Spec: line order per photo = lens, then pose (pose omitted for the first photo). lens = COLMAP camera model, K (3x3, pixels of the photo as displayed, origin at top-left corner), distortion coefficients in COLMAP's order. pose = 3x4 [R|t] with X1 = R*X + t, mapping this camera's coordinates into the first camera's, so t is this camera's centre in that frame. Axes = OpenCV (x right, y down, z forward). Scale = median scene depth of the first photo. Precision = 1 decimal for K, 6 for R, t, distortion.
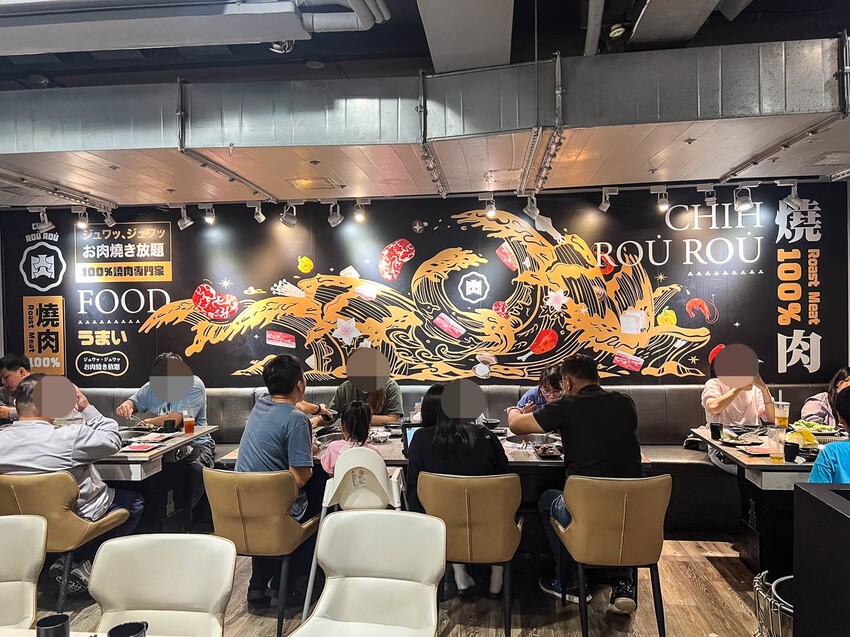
lens RADIAL K [[640.6, 0, 425.7], [0, 640.6, 320.7], [0, 0, 1]] dist [0.051881, -0.082371]
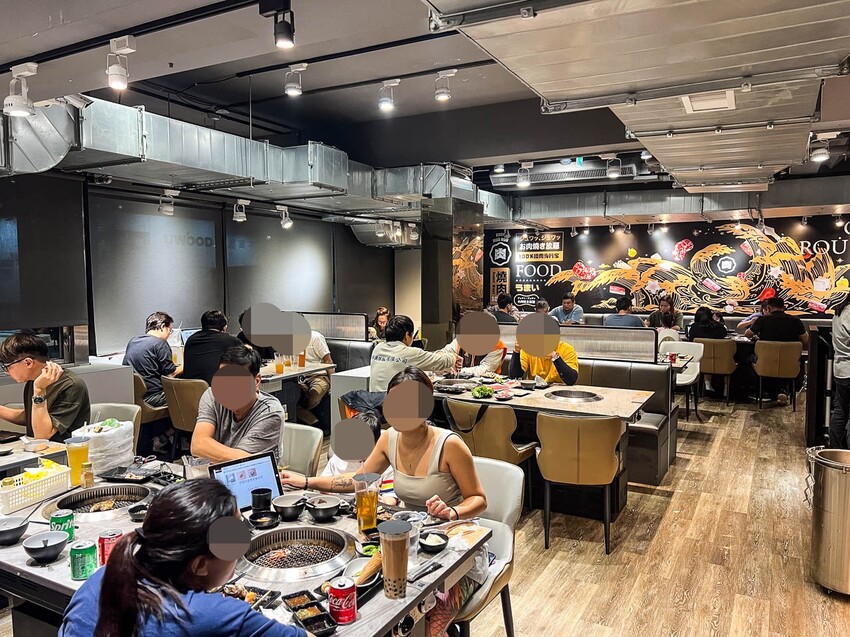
lens RADIAL K [[640.6, 0, 409.4], [0, 640.6, 323.4], [0, 0, 1]] dist [0.051881, -0.082371]
pose [[0.915924, 0.043206, -0.399020, -0.014802], [-0.020021, 0.997870, 0.062092, 0.020990], [0.400852, -0.048883, 0.914838, -1.128521]]
